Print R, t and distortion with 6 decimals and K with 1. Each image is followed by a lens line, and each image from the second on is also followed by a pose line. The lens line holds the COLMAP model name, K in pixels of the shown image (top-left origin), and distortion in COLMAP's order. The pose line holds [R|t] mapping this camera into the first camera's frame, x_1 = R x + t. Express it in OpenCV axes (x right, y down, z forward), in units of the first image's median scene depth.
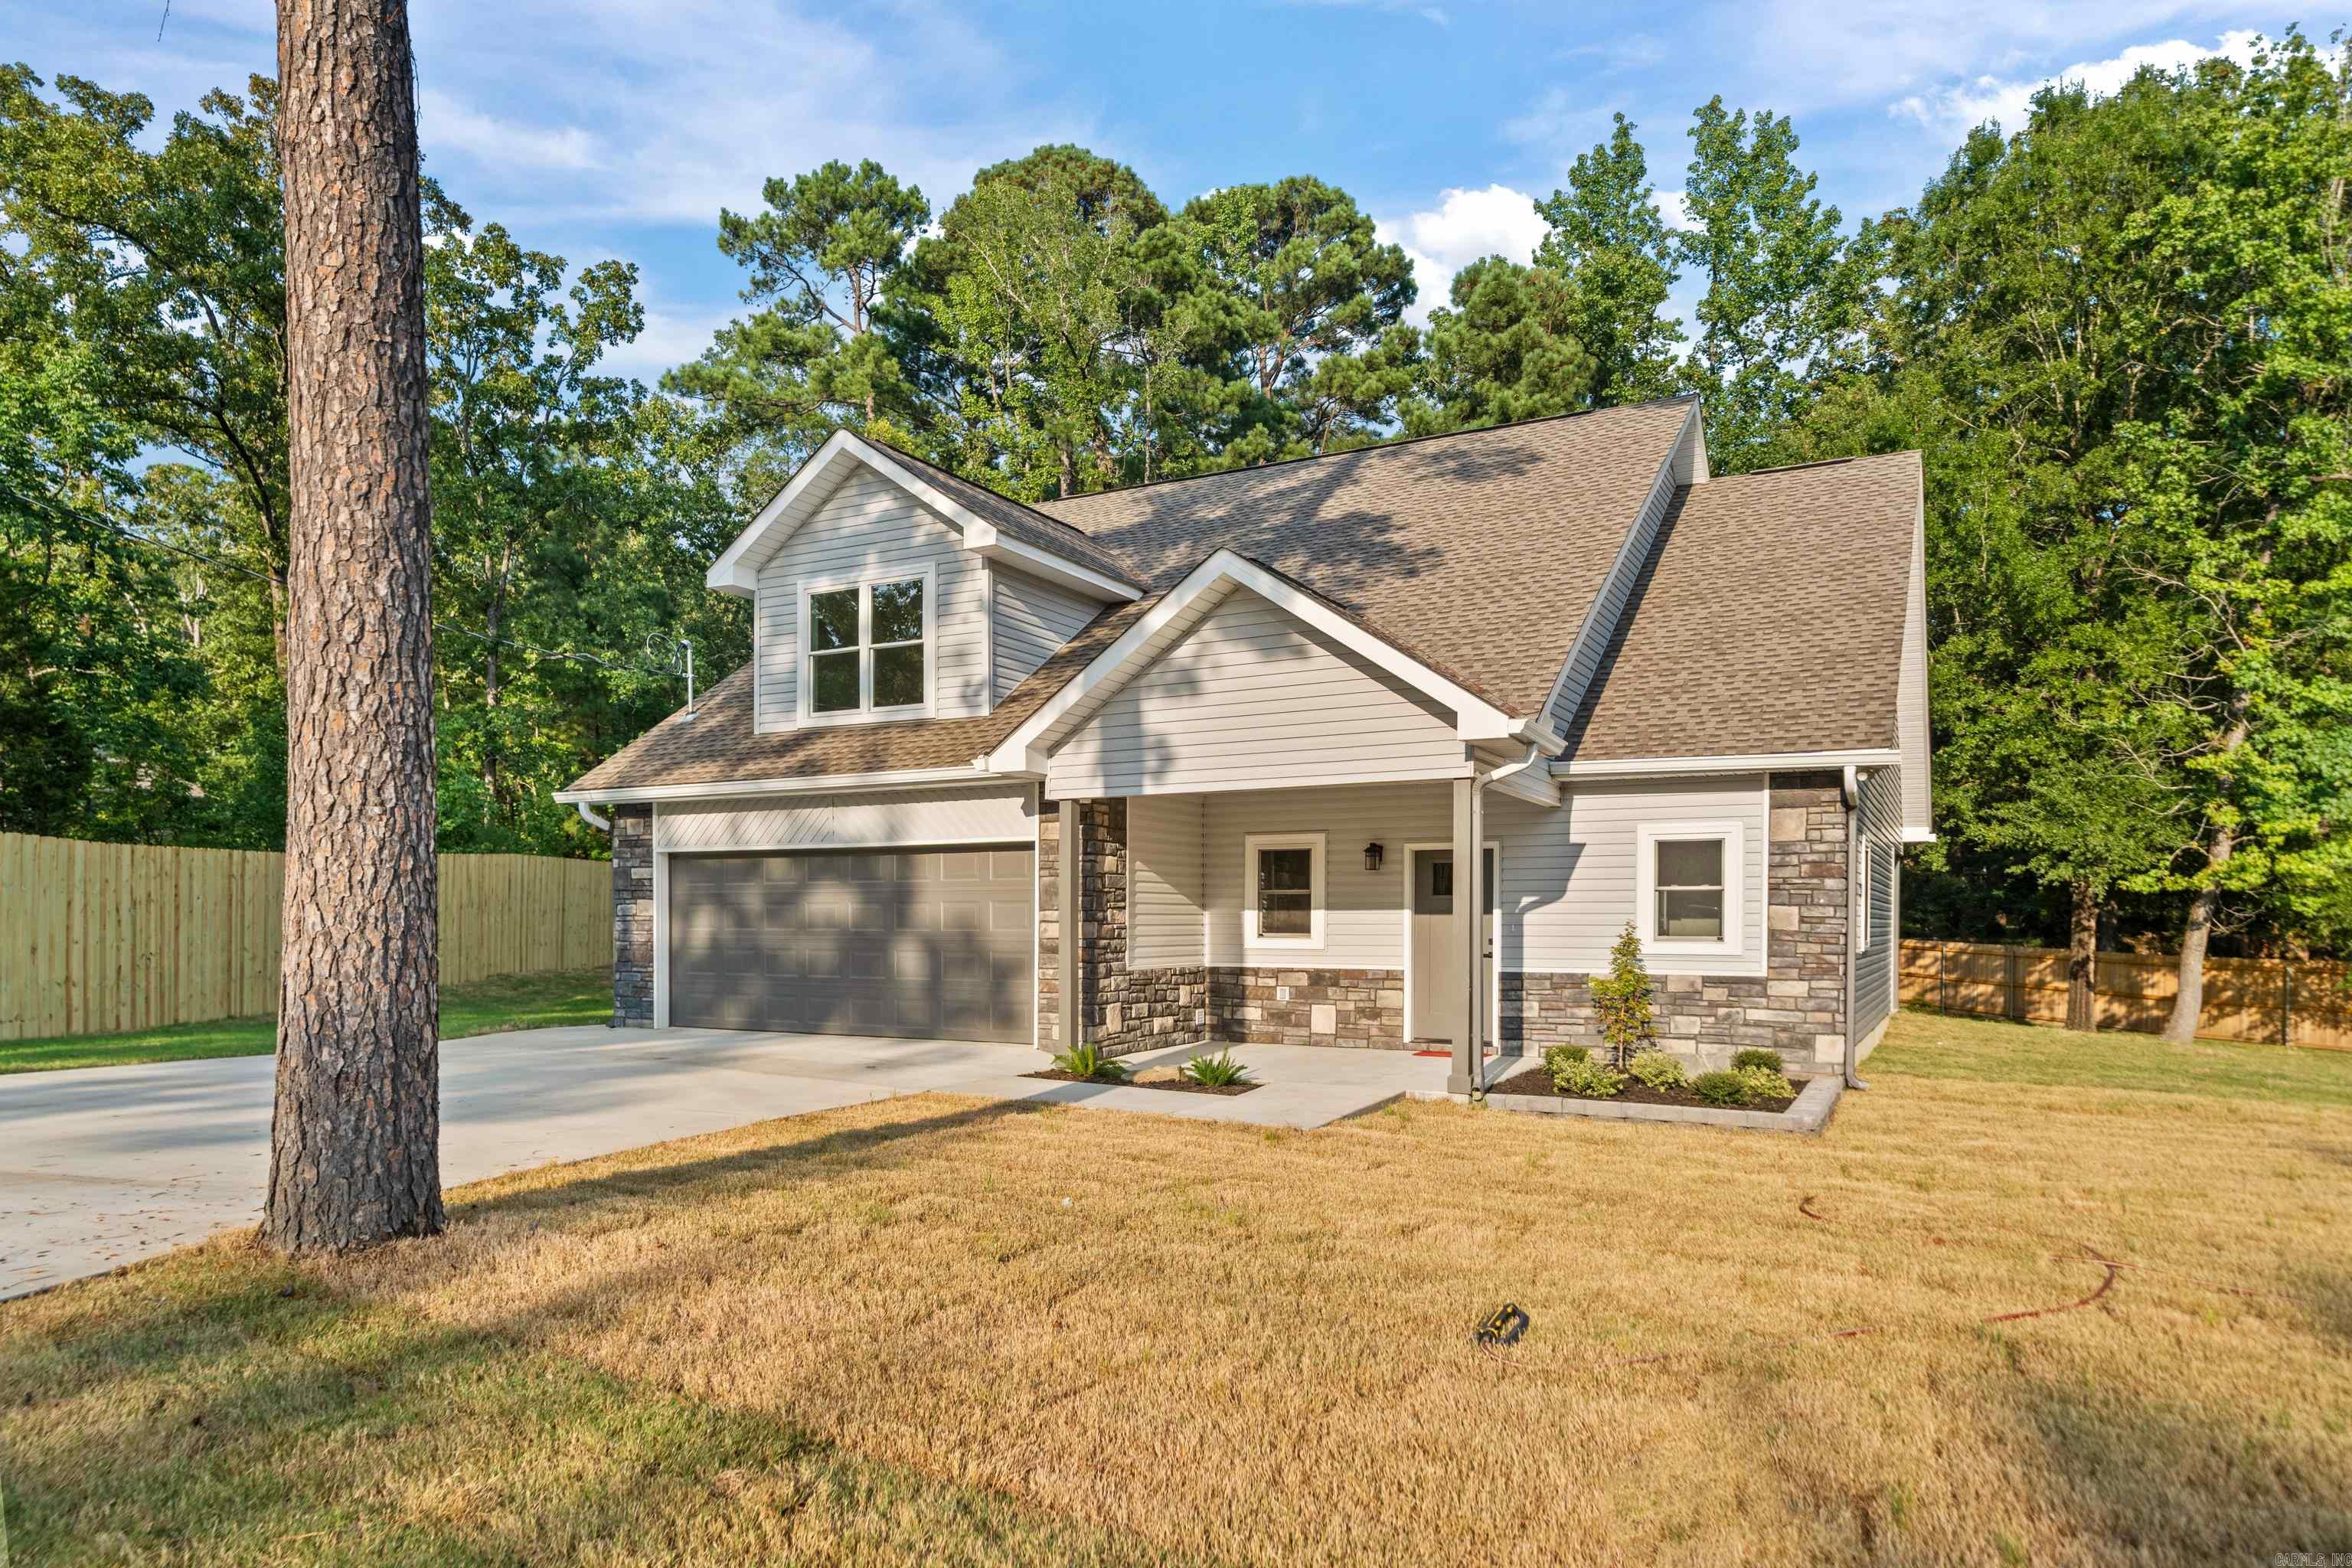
lens RADIAL K [[1417.5, 0, 1169.9], [0, 1417.5, 922.1], [0, 0, 1]] dist [0.001698, -0.003307]
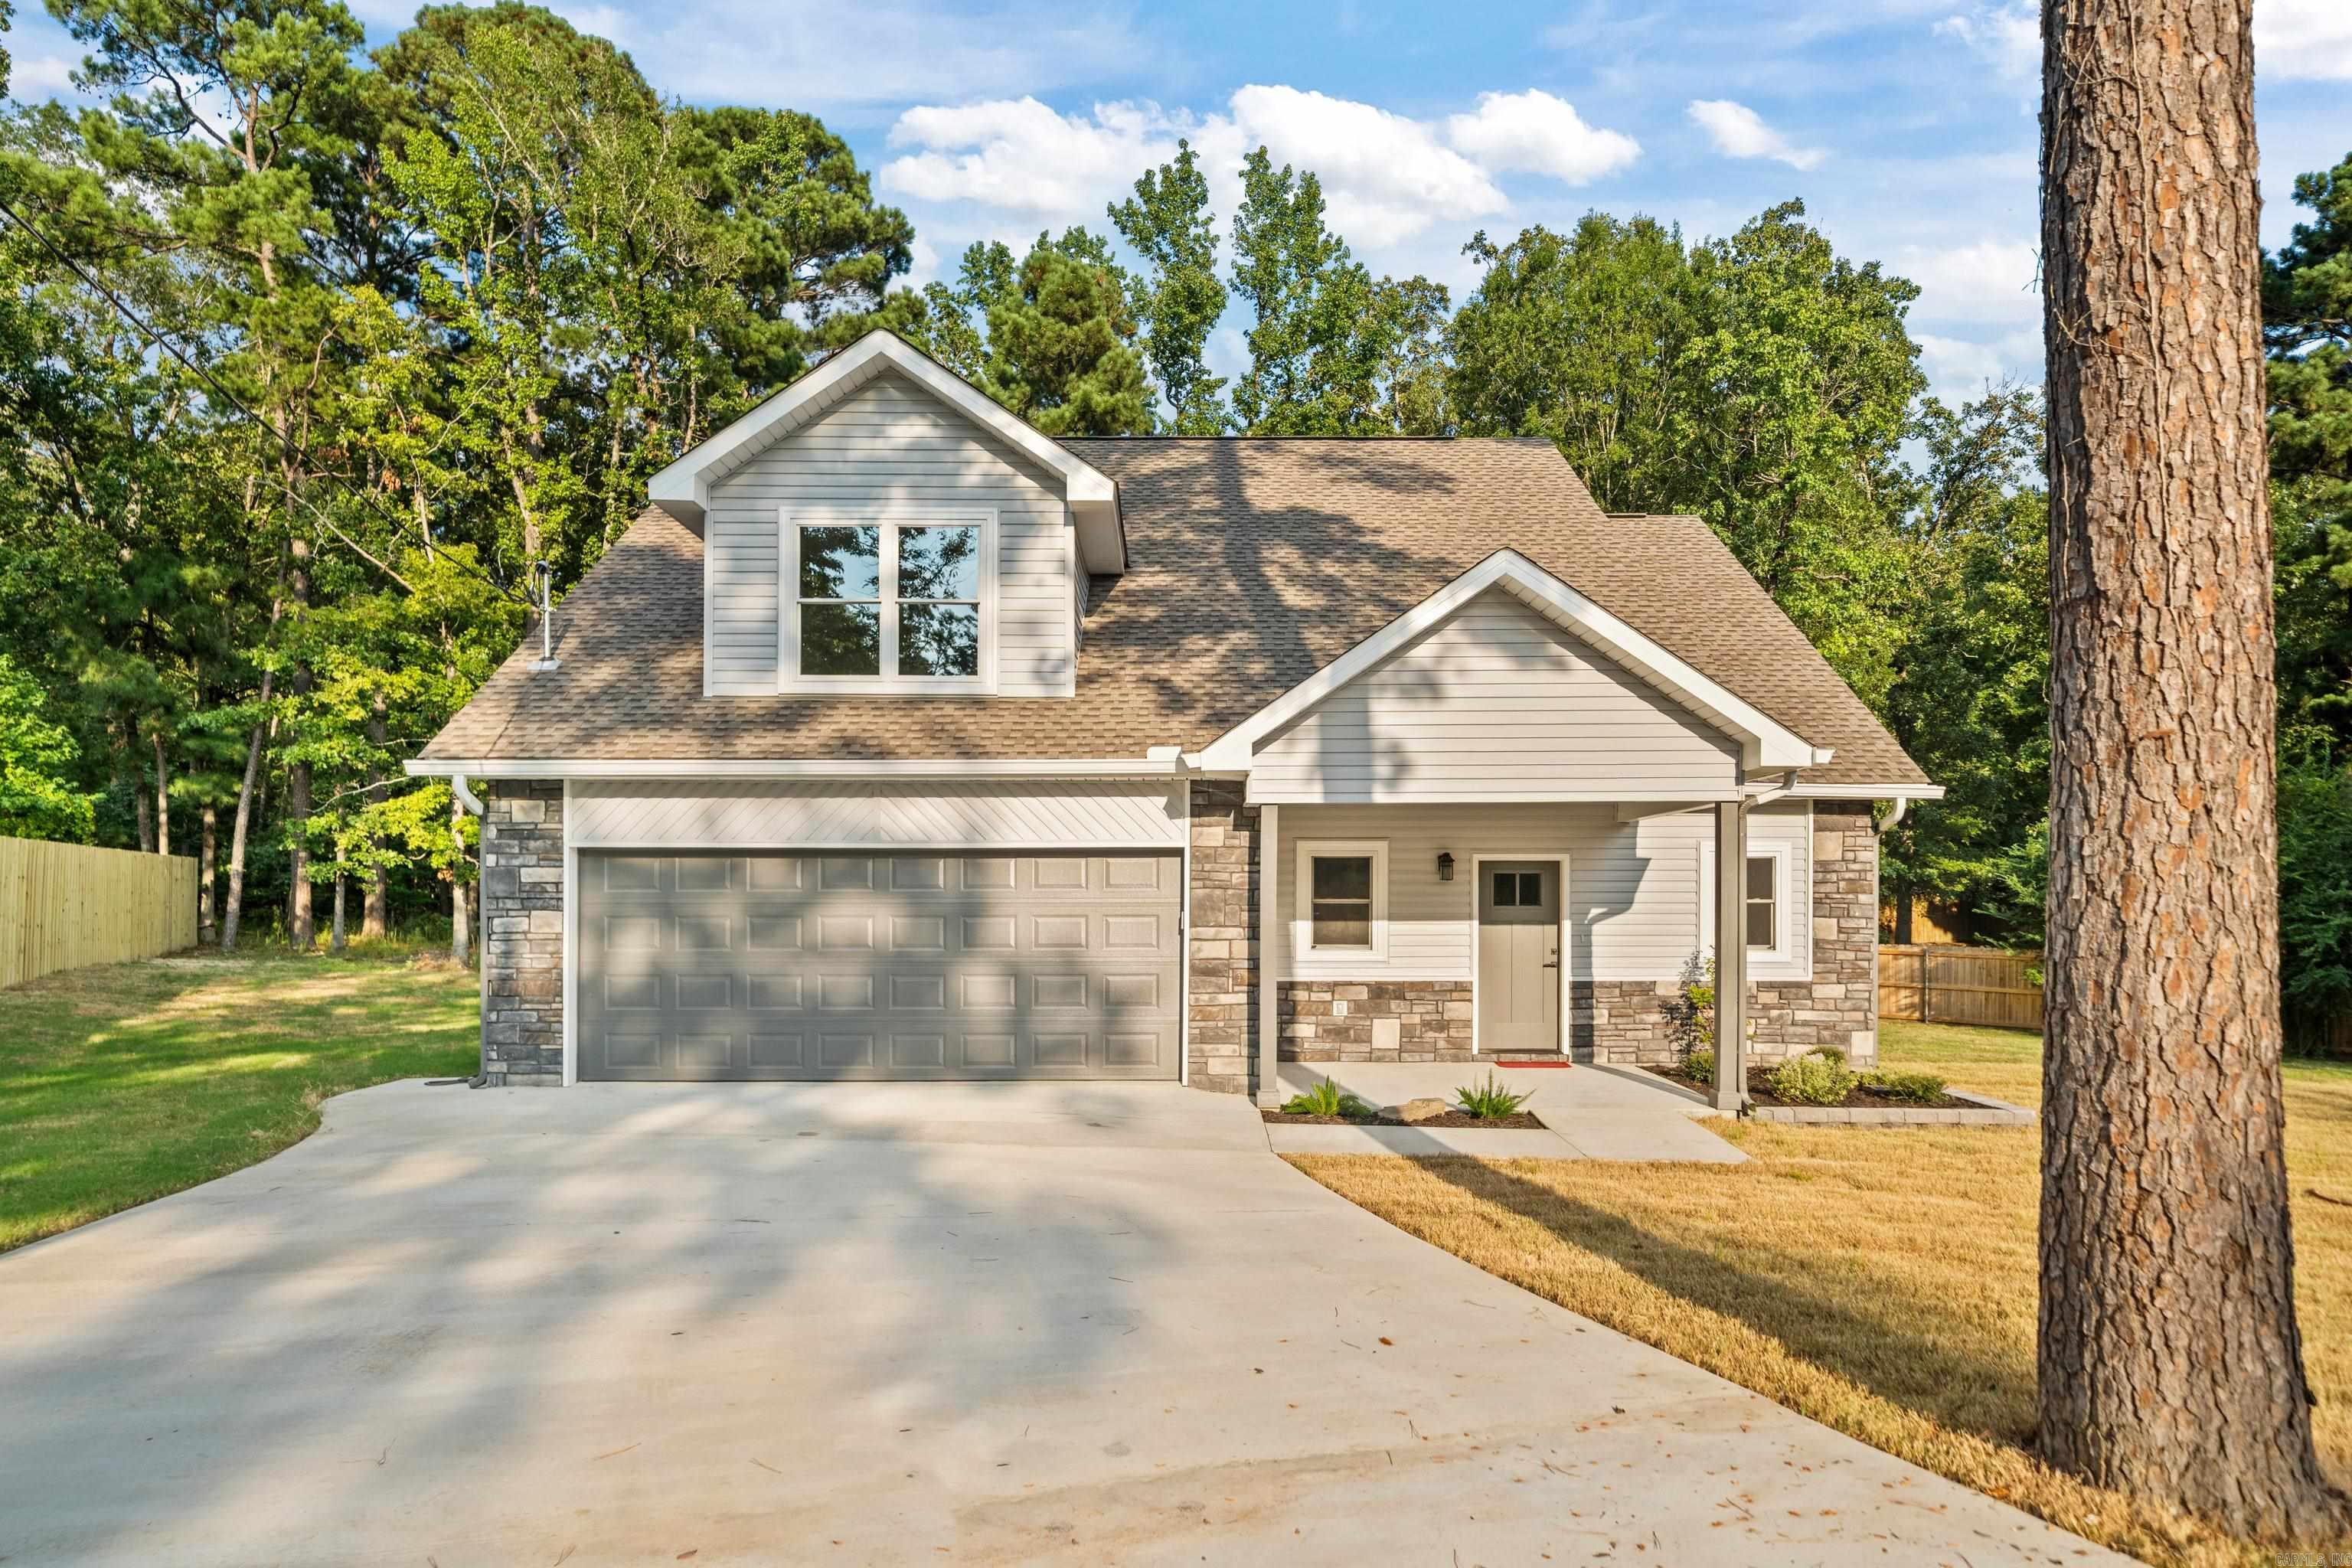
lens RADIAL K [[1417.5, 0, 1172.7], [0, 1417.5, 873.9], [0, 0, 1]] dist [0.001698, -0.003307]
pose [[0.878133, 0.005341, 0.478386, -0.478344], [0.001824, 0.999893, -0.014510, -0.026412], [-0.478413, 0.013614, 0.878030, 0.219720]]
